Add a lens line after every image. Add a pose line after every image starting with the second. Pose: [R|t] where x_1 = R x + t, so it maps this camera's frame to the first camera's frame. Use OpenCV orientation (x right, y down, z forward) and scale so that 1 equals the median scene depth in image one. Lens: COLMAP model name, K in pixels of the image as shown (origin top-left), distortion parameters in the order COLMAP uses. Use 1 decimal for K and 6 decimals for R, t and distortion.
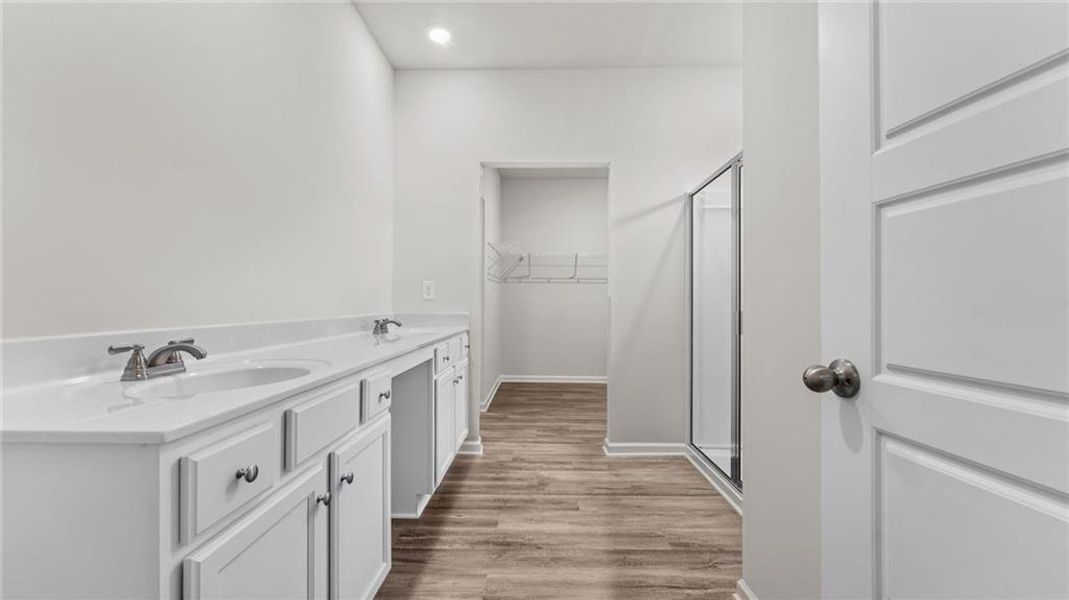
lens RADIAL K [[423.2, 0, 538.8], [0, 423.2, 301.5], [0, 0, 1]] dist [-0.011145, 0.000403]
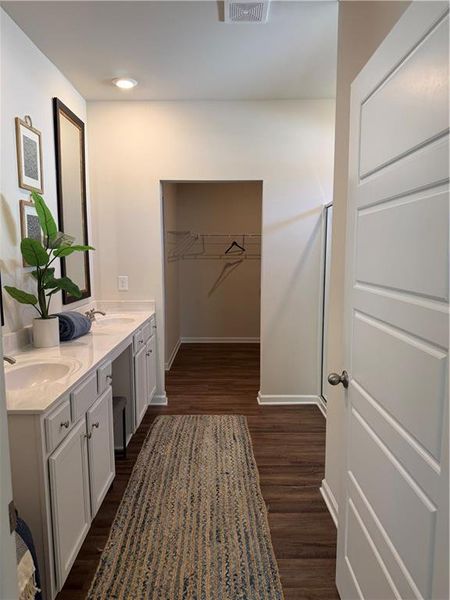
lens RADIAL K [[420.4, 0, 221.7], [0, 420.4, 300.4], [0, 0, 1]] dist [0.031156, -0.047601]
pose [[0.999942, -0.009409, 0.005221, 0.048839], [0.008702, 0.992487, 0.122041, -0.174453], [-0.006330, -0.121989, 0.992511, -0.395176]]
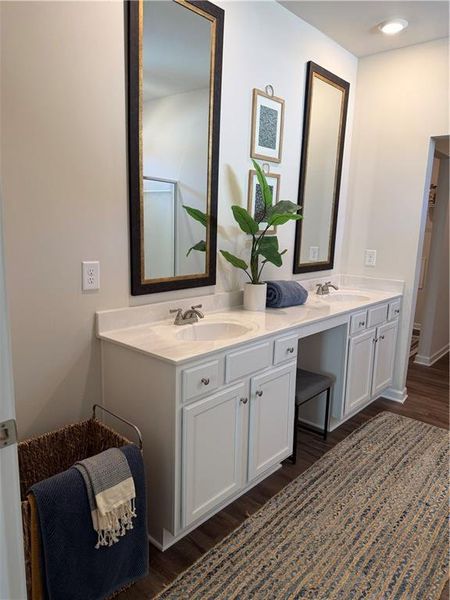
lens RADIAL K [[420.4, 0, 222.3], [0, 420.4, 300.5], [0, 0, 1]] dist [0.031156, -0.047601]
pose [[0.743085, 0.132374, -0.655974, 0.295965], [-0.014902, 0.983271, 0.181541, -0.158898], [0.669031, -0.125125, 0.732626, -0.207370]]
